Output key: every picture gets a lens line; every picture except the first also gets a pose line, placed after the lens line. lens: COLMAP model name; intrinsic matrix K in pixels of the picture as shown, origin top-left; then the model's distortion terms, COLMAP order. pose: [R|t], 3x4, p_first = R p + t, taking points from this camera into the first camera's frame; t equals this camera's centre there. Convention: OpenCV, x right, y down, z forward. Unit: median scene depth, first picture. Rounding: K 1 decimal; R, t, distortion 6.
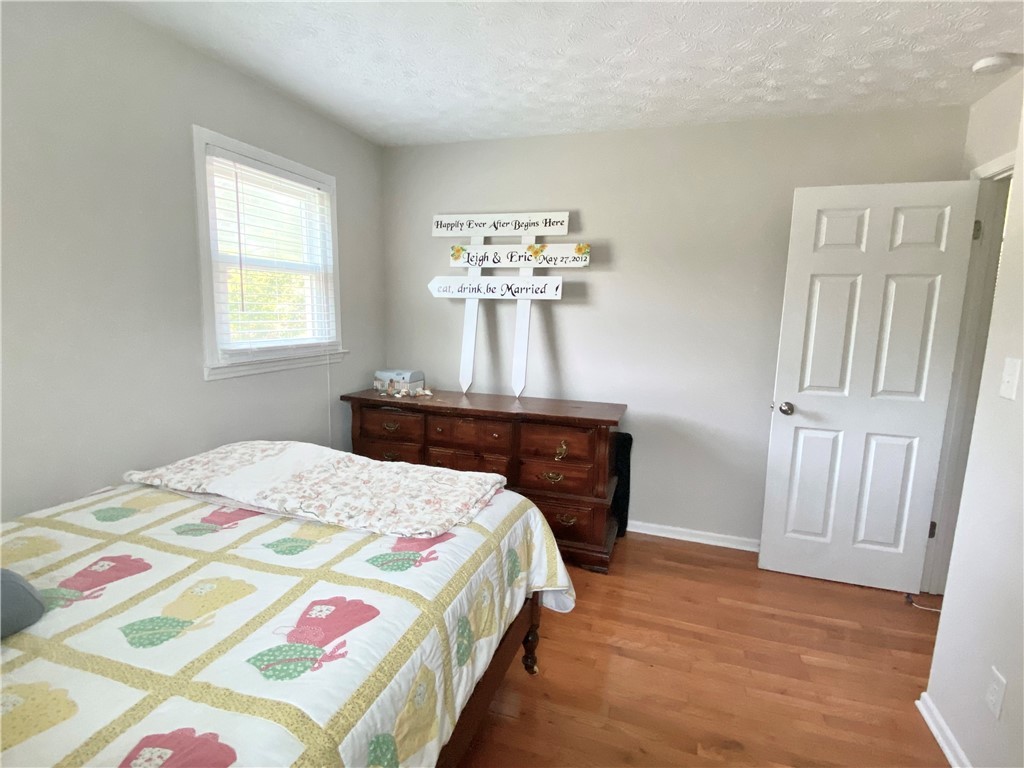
lens RADIAL K [[514.2, 0, 512.0], [0, 514.2, 384.0], [0, 0, 1]] dist [0.088347, -0.103816]
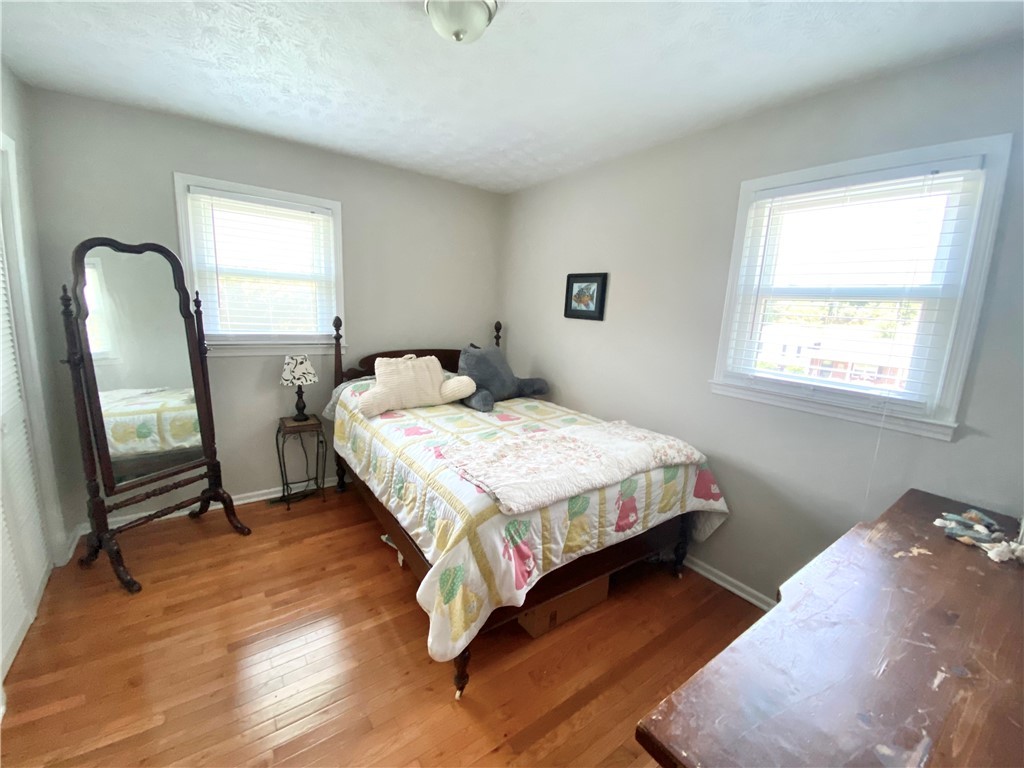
lens RADIAL K [[408.3, 0, 512.0], [0, 408.3, 384.0], [0, 0, 1]] dist [0.000684, -0.000034]
pose [[-0.591467, 0.091084, -0.801168, 0.799366], [-0.189204, 0.950181, 0.247706, -0.299758], [0.783817, 0.298094, -0.544767, 1.977156]]
